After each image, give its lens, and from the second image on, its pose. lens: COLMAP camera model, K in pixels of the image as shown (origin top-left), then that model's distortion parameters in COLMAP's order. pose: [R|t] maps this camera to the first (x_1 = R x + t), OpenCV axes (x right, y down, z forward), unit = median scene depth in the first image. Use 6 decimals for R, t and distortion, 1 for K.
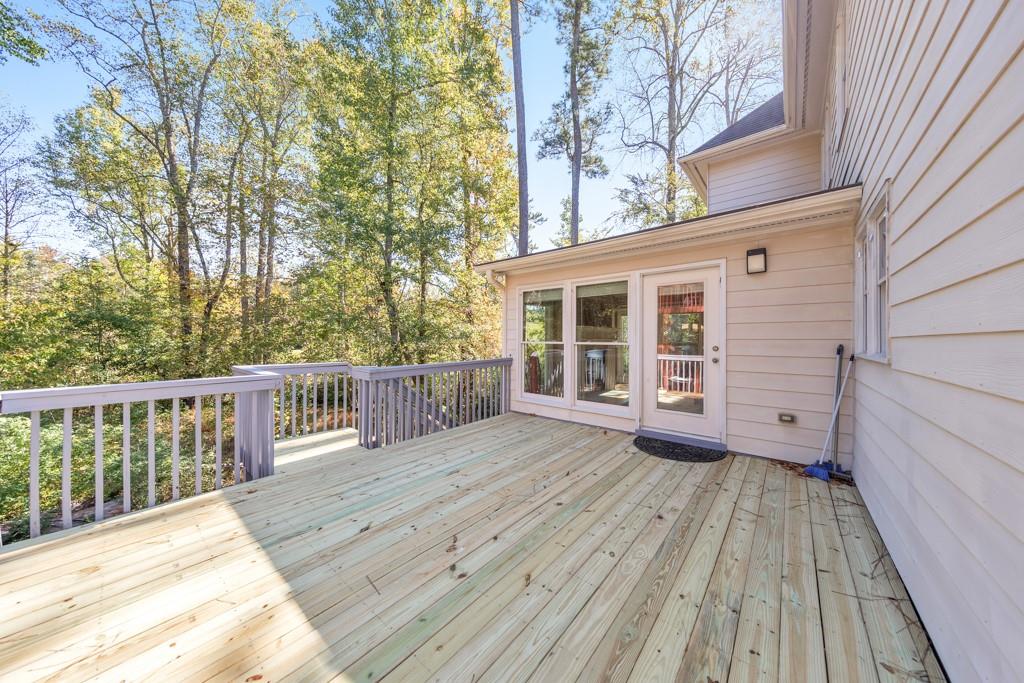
lens RADIAL K [[327.4, 0, 514.3], [0, 327.4, 337.7], [0, 0, 1]] dist [0.000617, -0.000016]
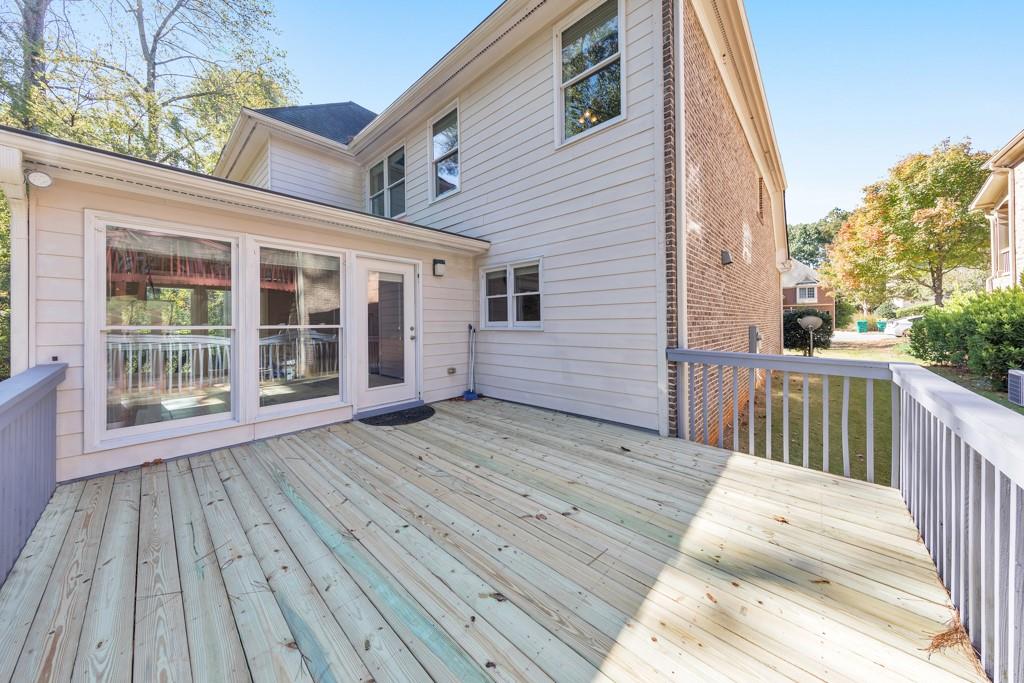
lens RADIAL K [[334.6, 0, 513.9], [0, 334.6, 321.8], [0, 0, 1]] dist [0.001104, 0.000038]
pose [[0.044884, -0.003521, 0.998986, -0.926815], [0.002264, 0.999992, 0.003422, 0.003400], [-0.998990, 0.002108, 0.044892, 0.751334]]
